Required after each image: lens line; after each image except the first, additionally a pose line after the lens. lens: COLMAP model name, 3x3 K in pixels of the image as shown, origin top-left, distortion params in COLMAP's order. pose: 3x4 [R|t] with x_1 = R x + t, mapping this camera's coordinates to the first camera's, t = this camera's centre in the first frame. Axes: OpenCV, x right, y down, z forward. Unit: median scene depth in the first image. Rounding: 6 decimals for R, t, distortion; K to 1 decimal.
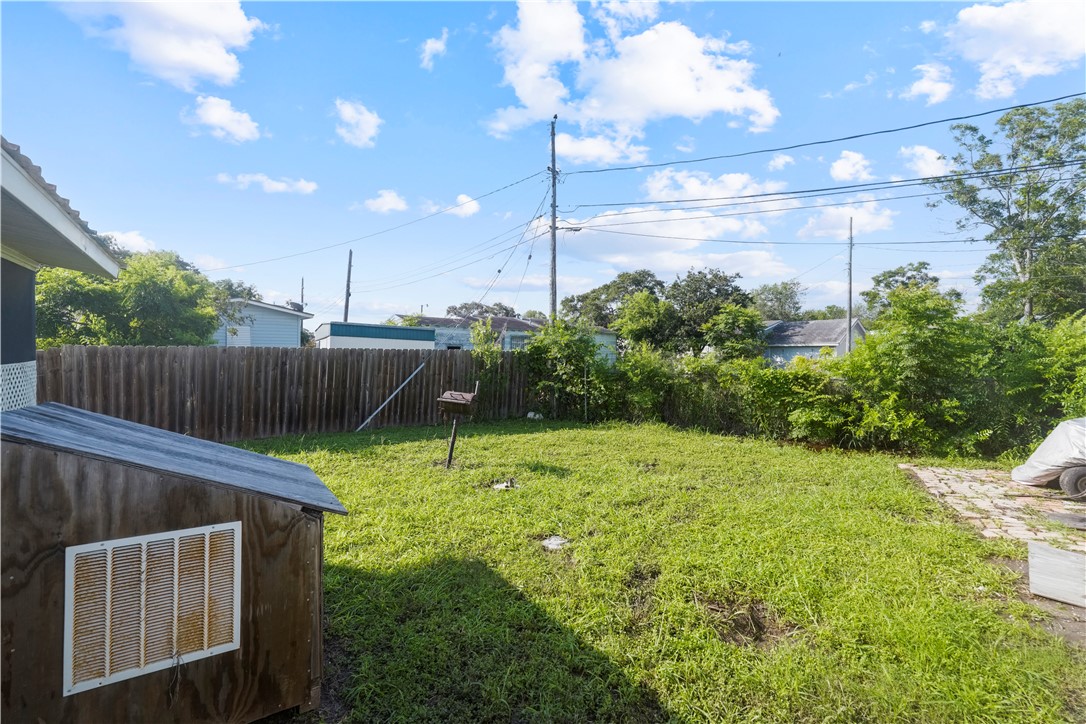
lens RADIAL K [[492.5, 0, 543.0], [0, 492.5, 362.0], [0, 0, 1]] dist [0.000814, 0.000158]
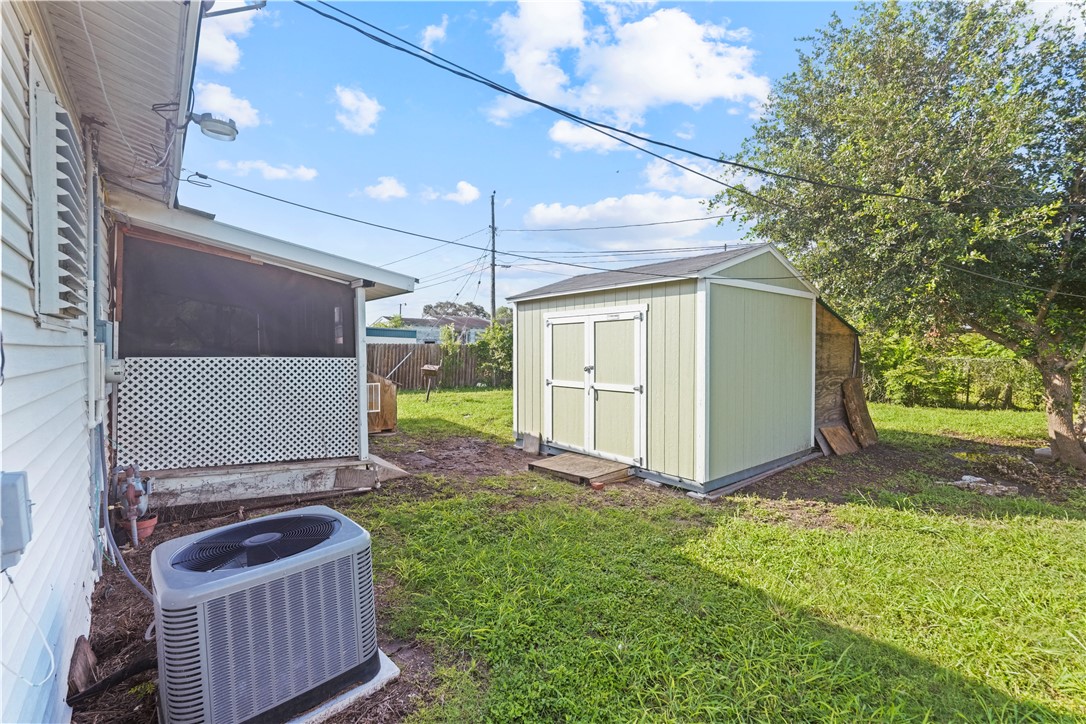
lens RADIAL K [[492.5, 0, 543.0], [0, 492.5, 362.0], [0, 0, 1]] dist [0.000814, 0.000158]
pose [[0.998959, -0.008667, 0.044796, 0.107970], [0.008133, 0.999894, 0.012091, 0.017158], [-0.044896, -0.011714, 0.998923, -0.575420]]
